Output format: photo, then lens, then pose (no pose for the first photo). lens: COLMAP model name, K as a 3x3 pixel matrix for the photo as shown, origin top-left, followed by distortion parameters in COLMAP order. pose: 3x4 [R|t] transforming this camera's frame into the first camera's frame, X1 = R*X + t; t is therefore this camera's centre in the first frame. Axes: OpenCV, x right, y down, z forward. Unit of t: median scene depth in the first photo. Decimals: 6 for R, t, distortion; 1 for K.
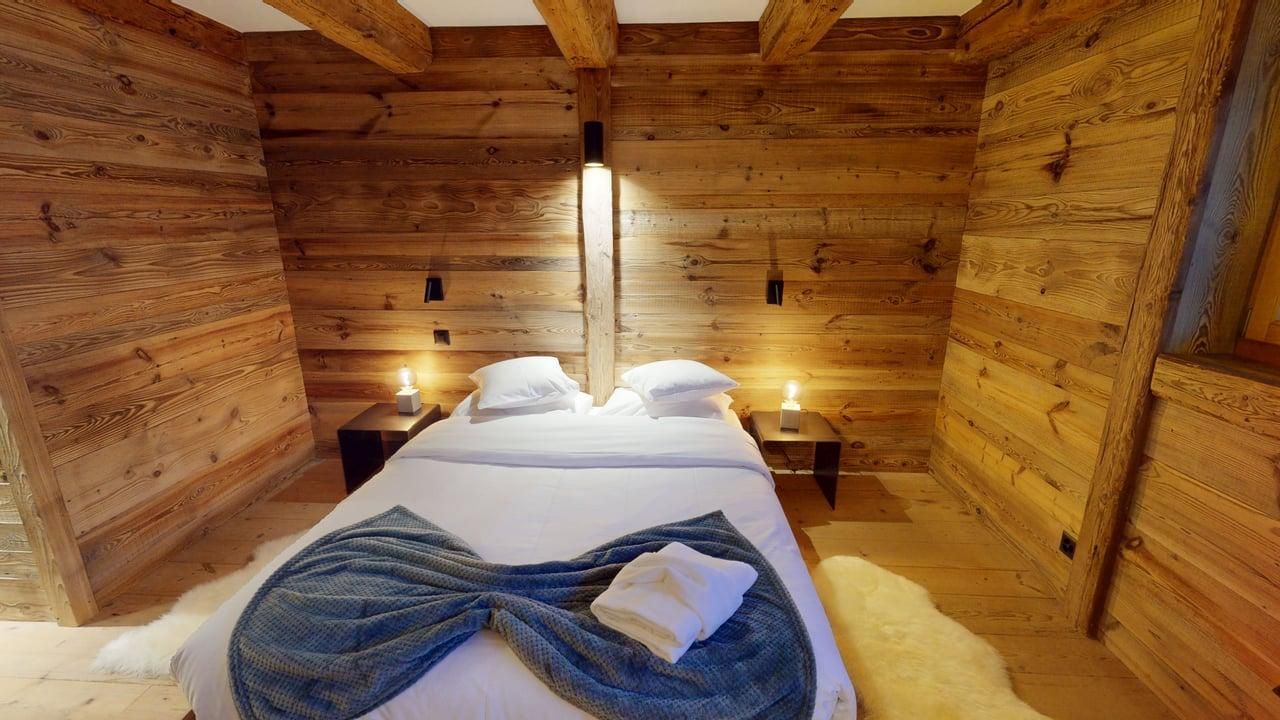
lens RADIAL K [[526.3, 0, 640.0], [0, 526.3, 360.0], [0, 0, 1]] dist [-0.000950, -0.000051]
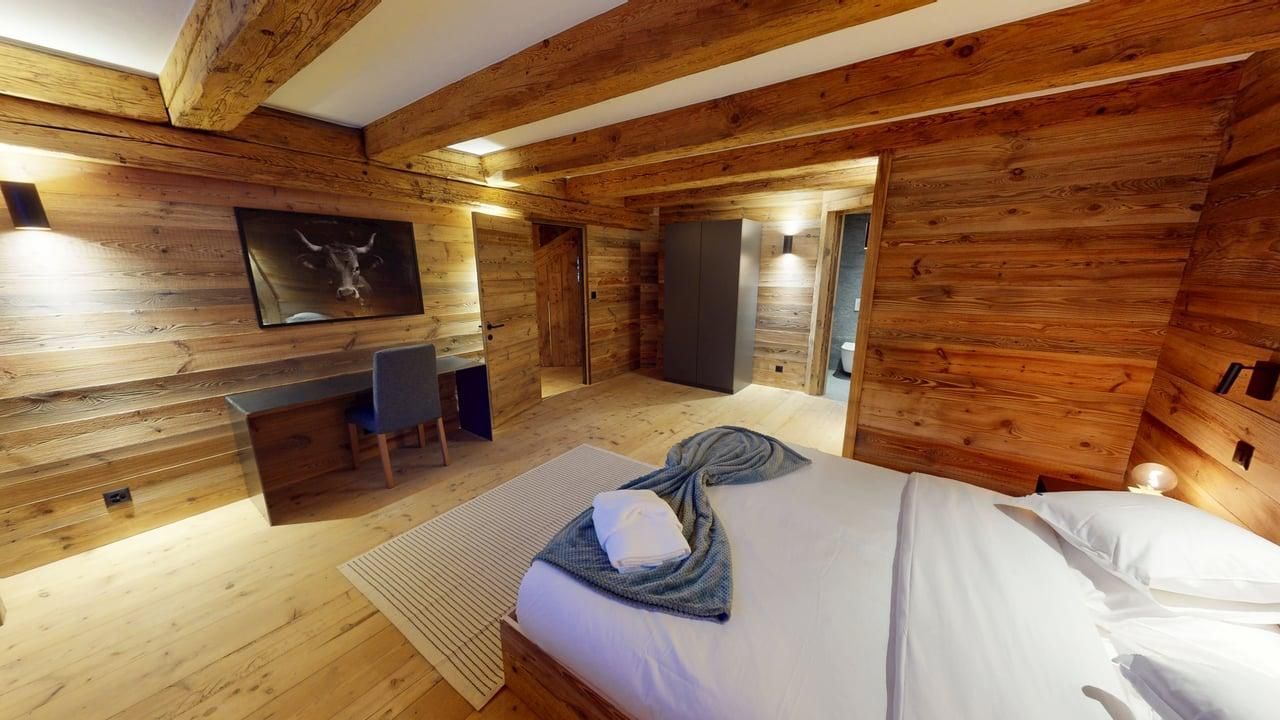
lens RADIAL K [[406.0, 0, 640.0], [0, 406.0, 360.0], [0, 0, 1]] dist [-0.000119, -0.000031]
pose [[-0.539607, 0.186420, -0.821018, 0.498071], [-0.219077, 0.910494, 0.350723, -0.200803], [0.812914, 0.369119, -0.450469, 0.745811]]
